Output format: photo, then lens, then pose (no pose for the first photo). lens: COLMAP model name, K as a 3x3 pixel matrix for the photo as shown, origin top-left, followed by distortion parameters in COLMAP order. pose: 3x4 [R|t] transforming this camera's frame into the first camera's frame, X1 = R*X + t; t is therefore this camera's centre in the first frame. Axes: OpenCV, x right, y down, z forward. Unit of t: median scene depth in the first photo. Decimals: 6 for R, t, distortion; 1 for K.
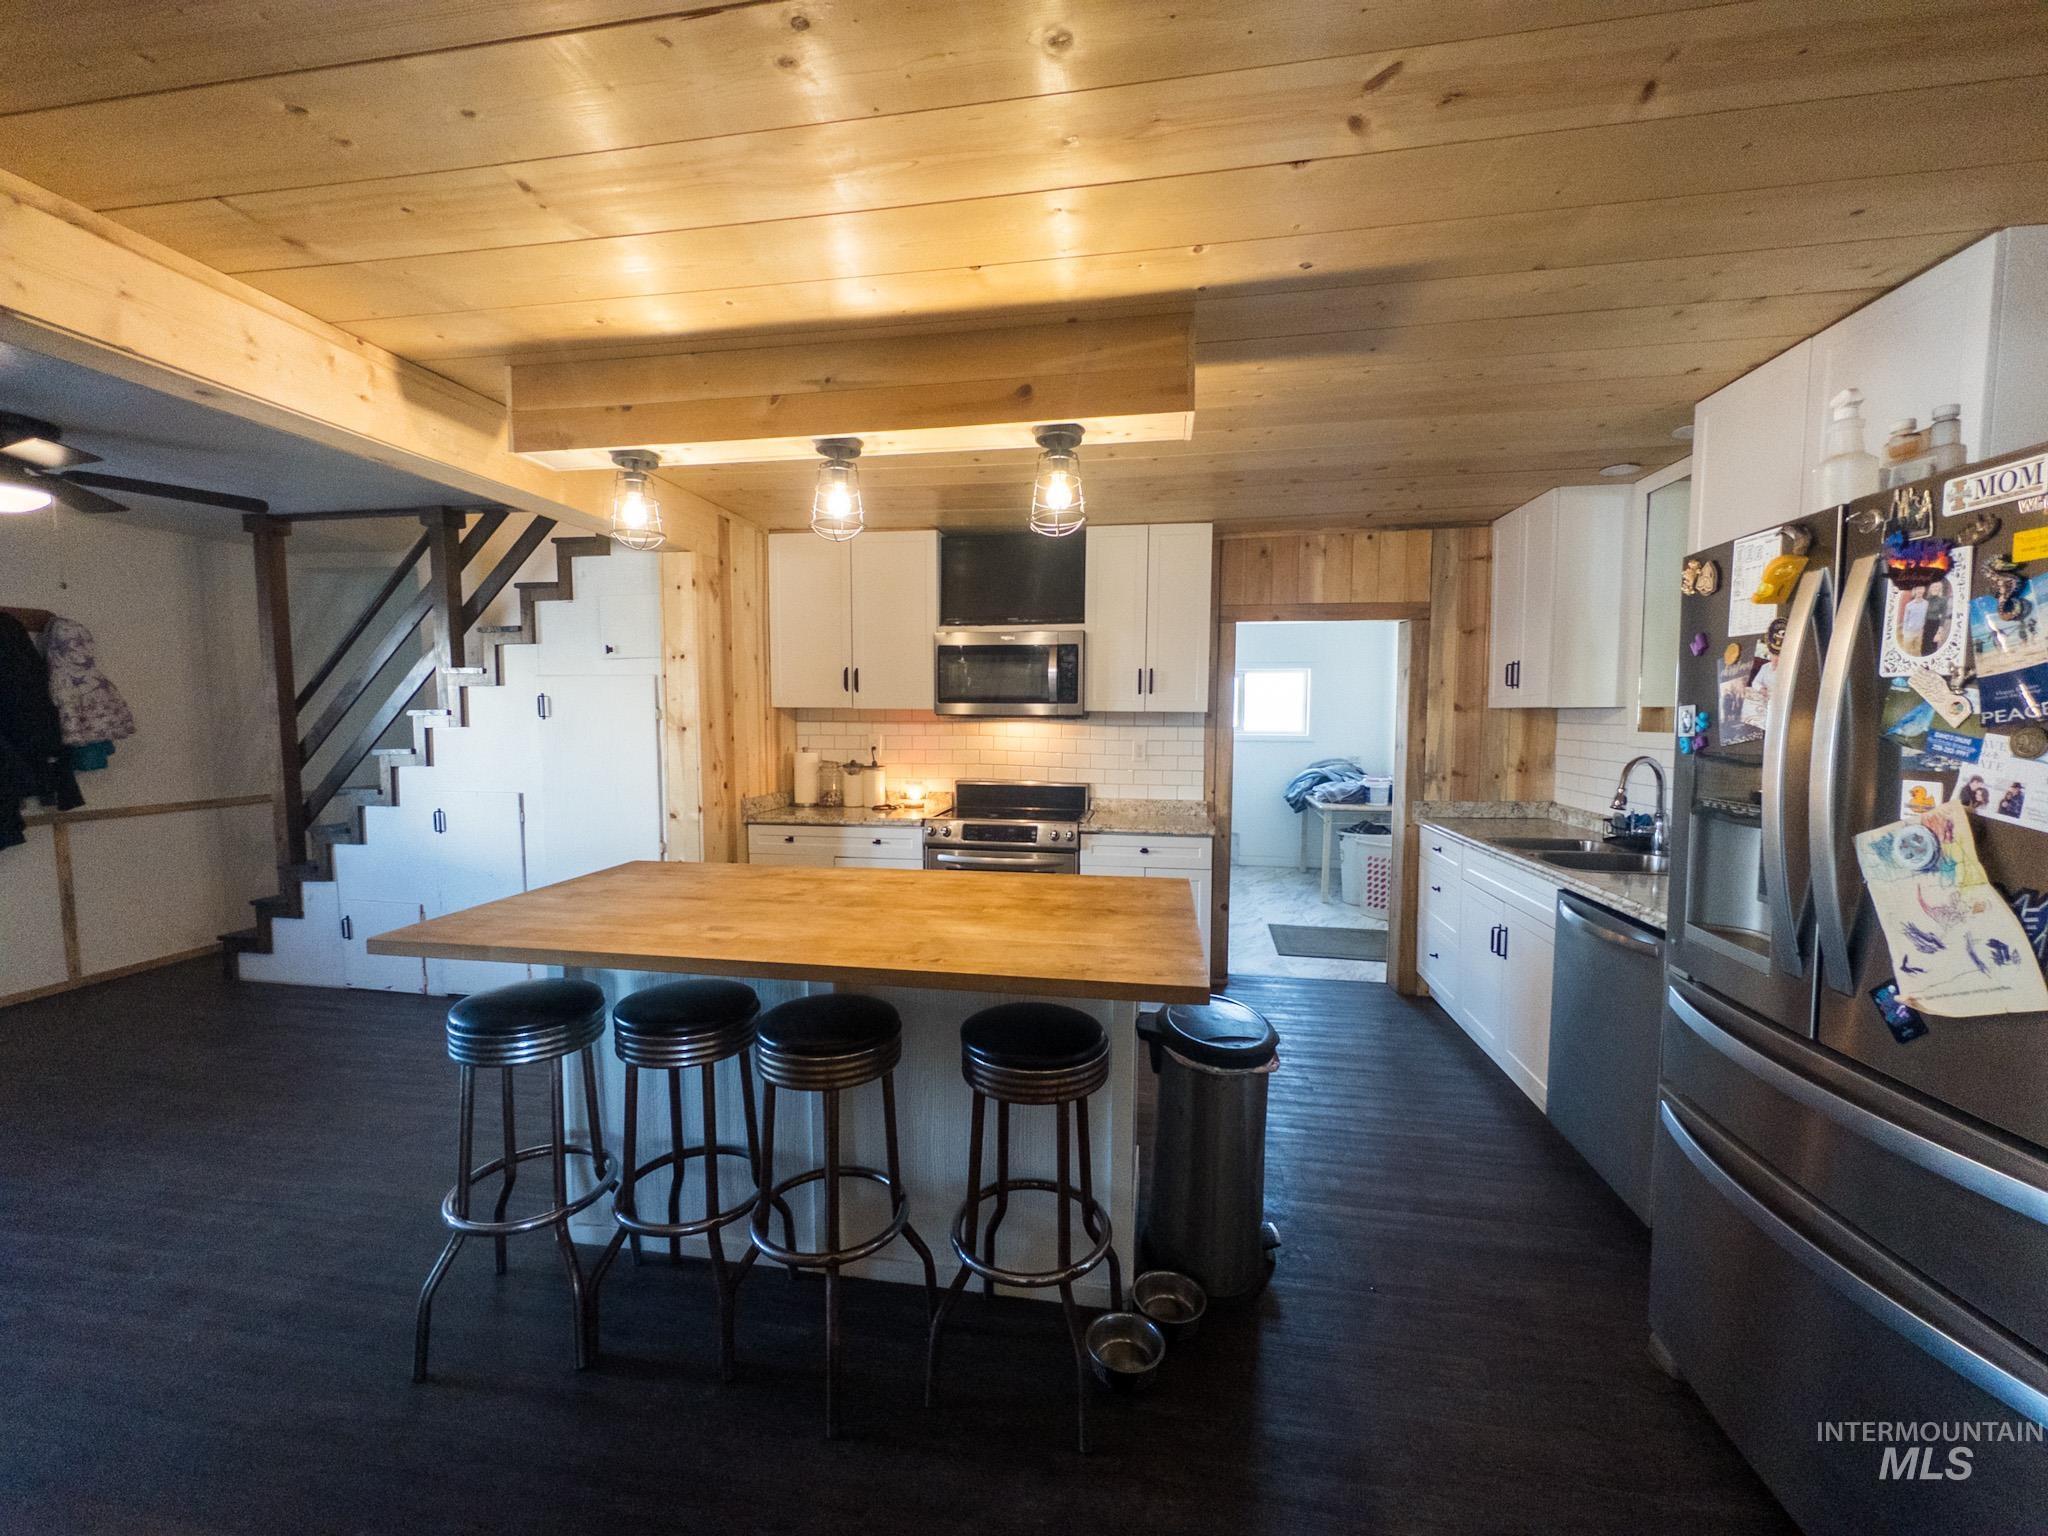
lens RADIAL K [[813.8, 0, 1020.1], [0, 813.8, 763.5], [0, 0, 1]] dist [-0.002064, 0.001201]
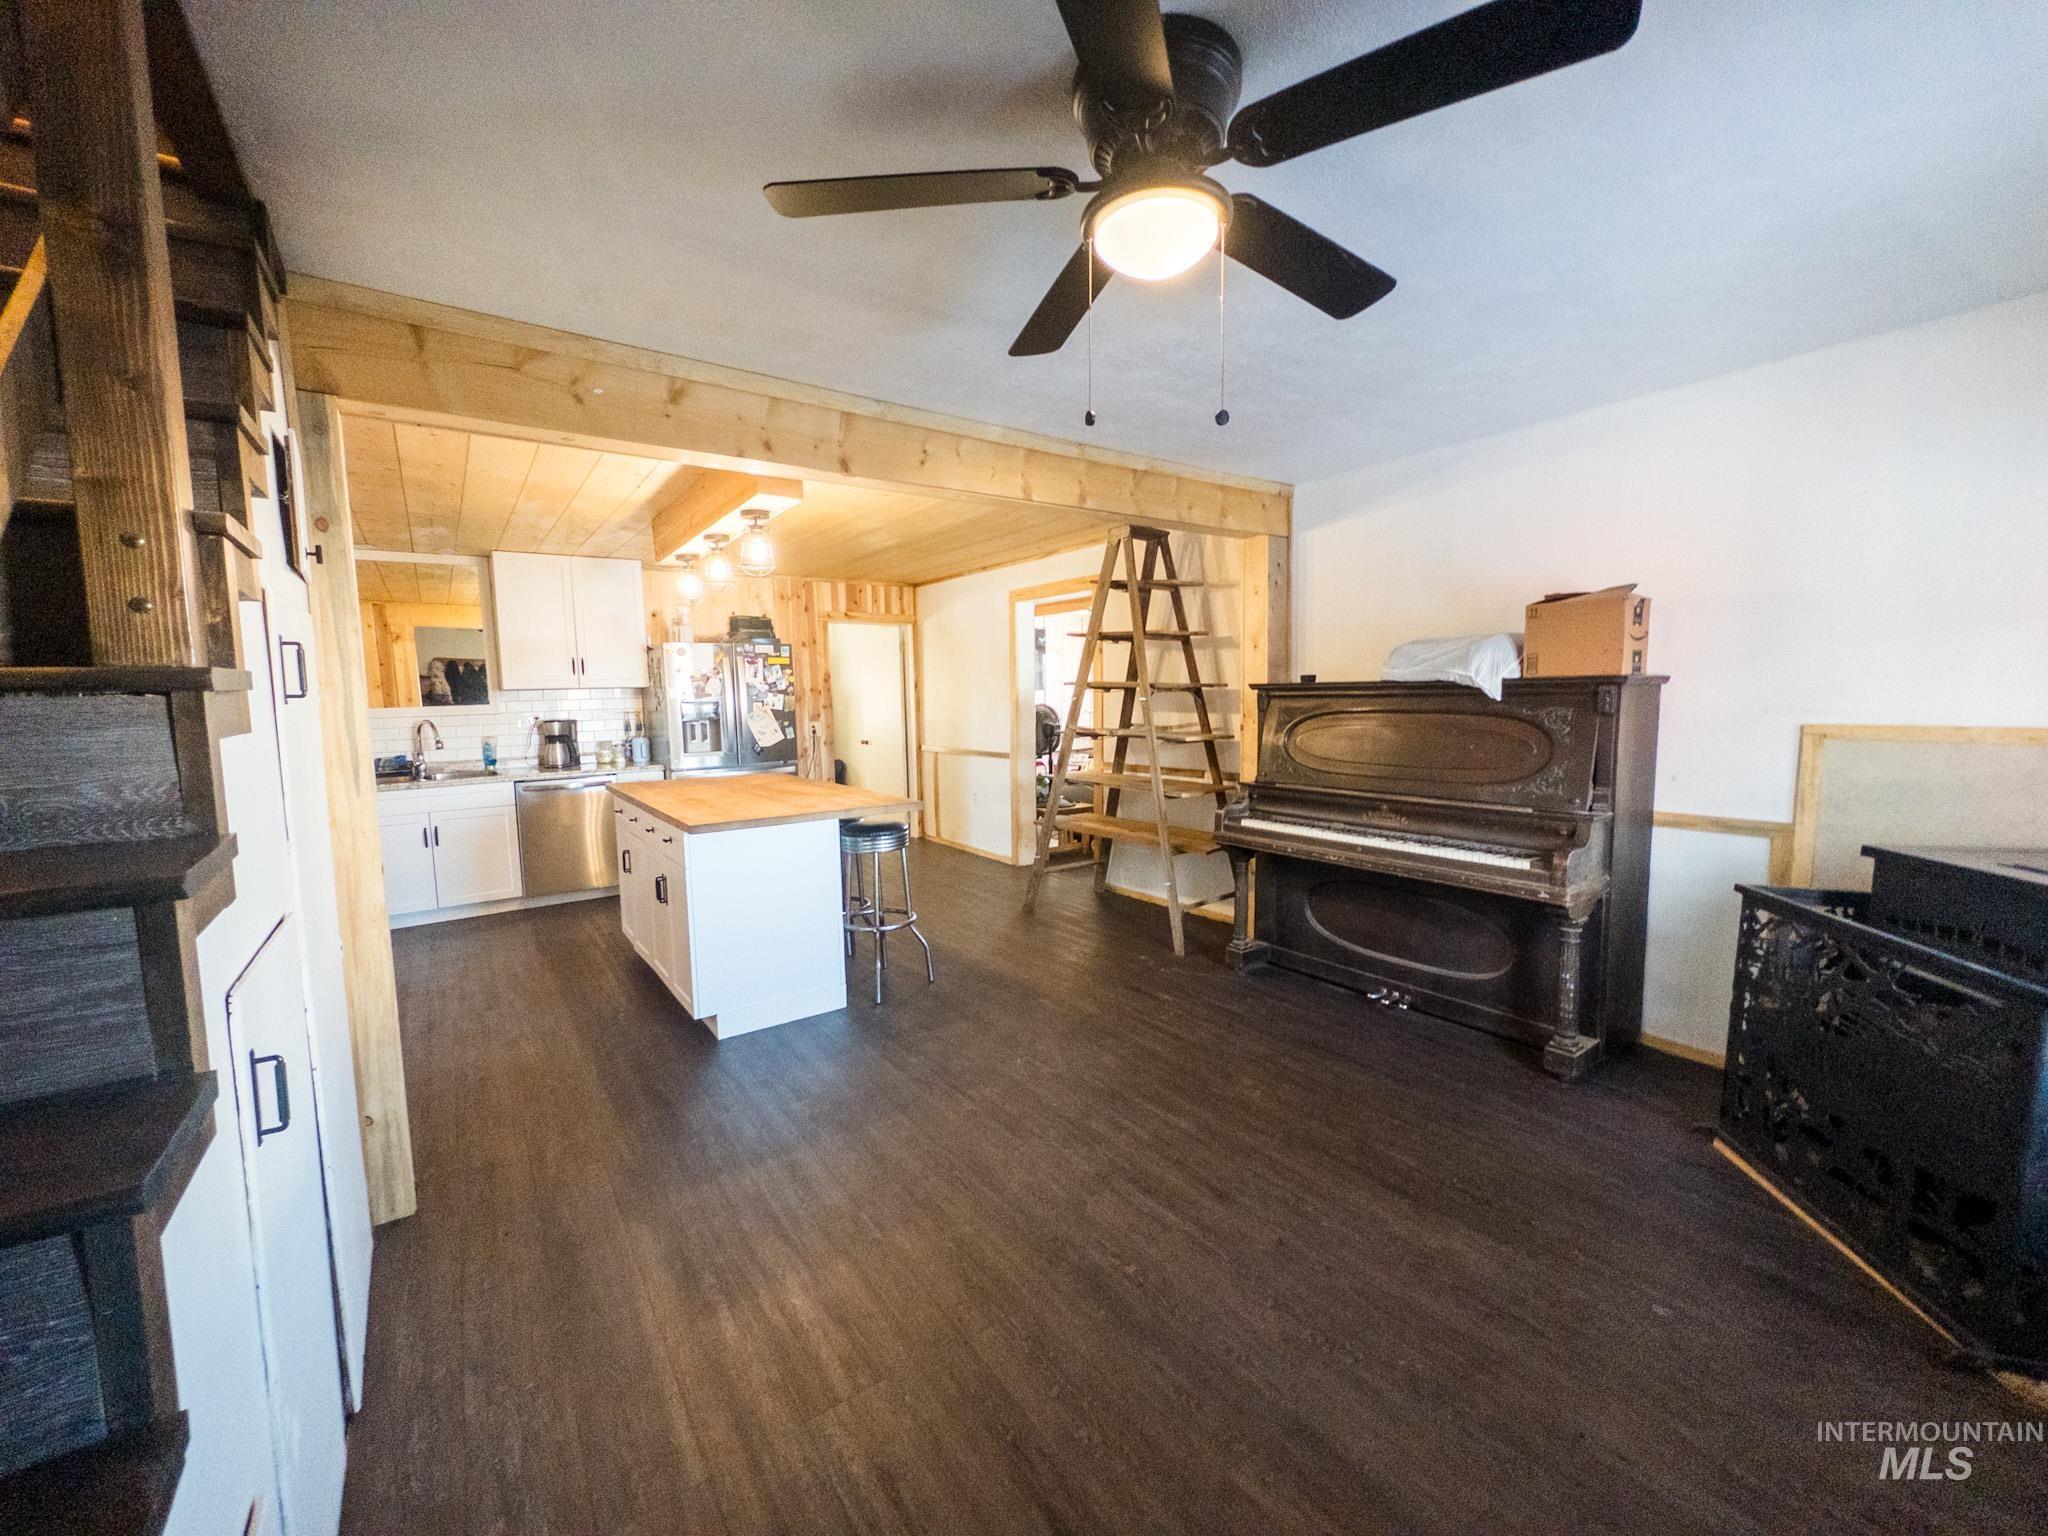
lens RADIAL K [[813.8, 0, 1023.7], [0, 813.8, 768.7], [0, 0, 1]] dist [-0.002064, 0.001201]
pose [[-0.708715, -0.055631, 0.703298, -1.048951], [0.063562, 0.987797, 0.142187, -0.053915], [-0.702626, 0.145473, -0.696530, 0.975514]]
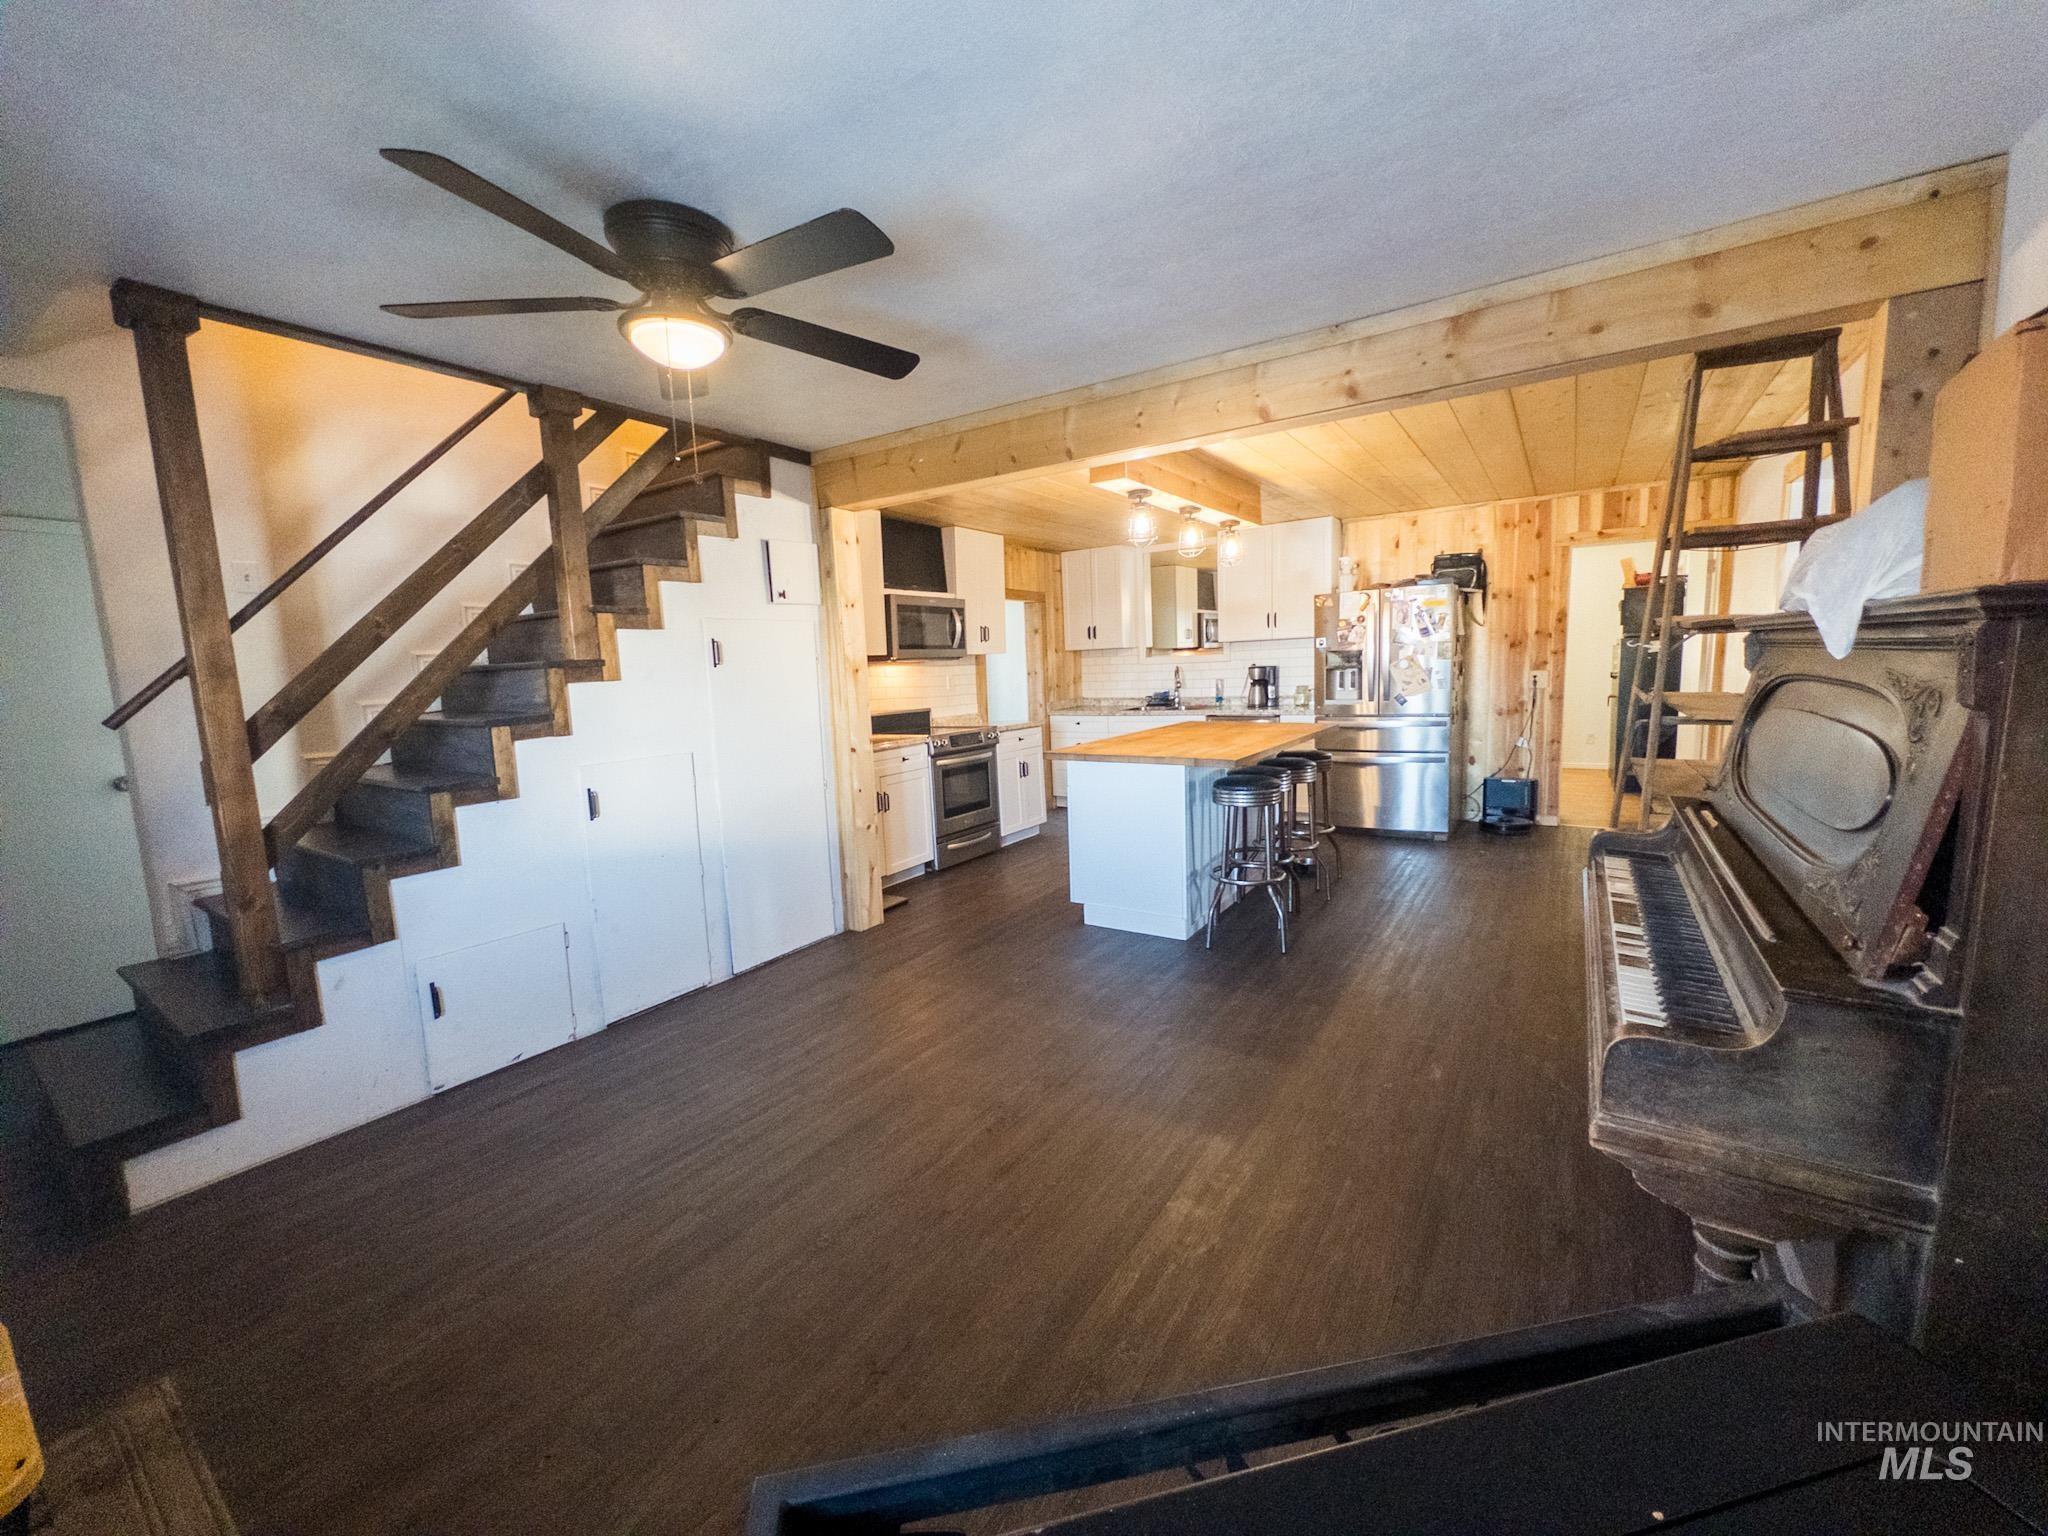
lens RADIAL K [[813.8, 0, 1024.8], [0, 813.8, 766.2], [0, 0, 1]] dist [-0.002064, 0.001201]
pose [[0.409743, -0.133628, 0.902360, -1.218176], [0.098030, 0.989934, 0.102083, -0.003688], [-0.906918, 0.046631, 0.418719, 0.296642]]
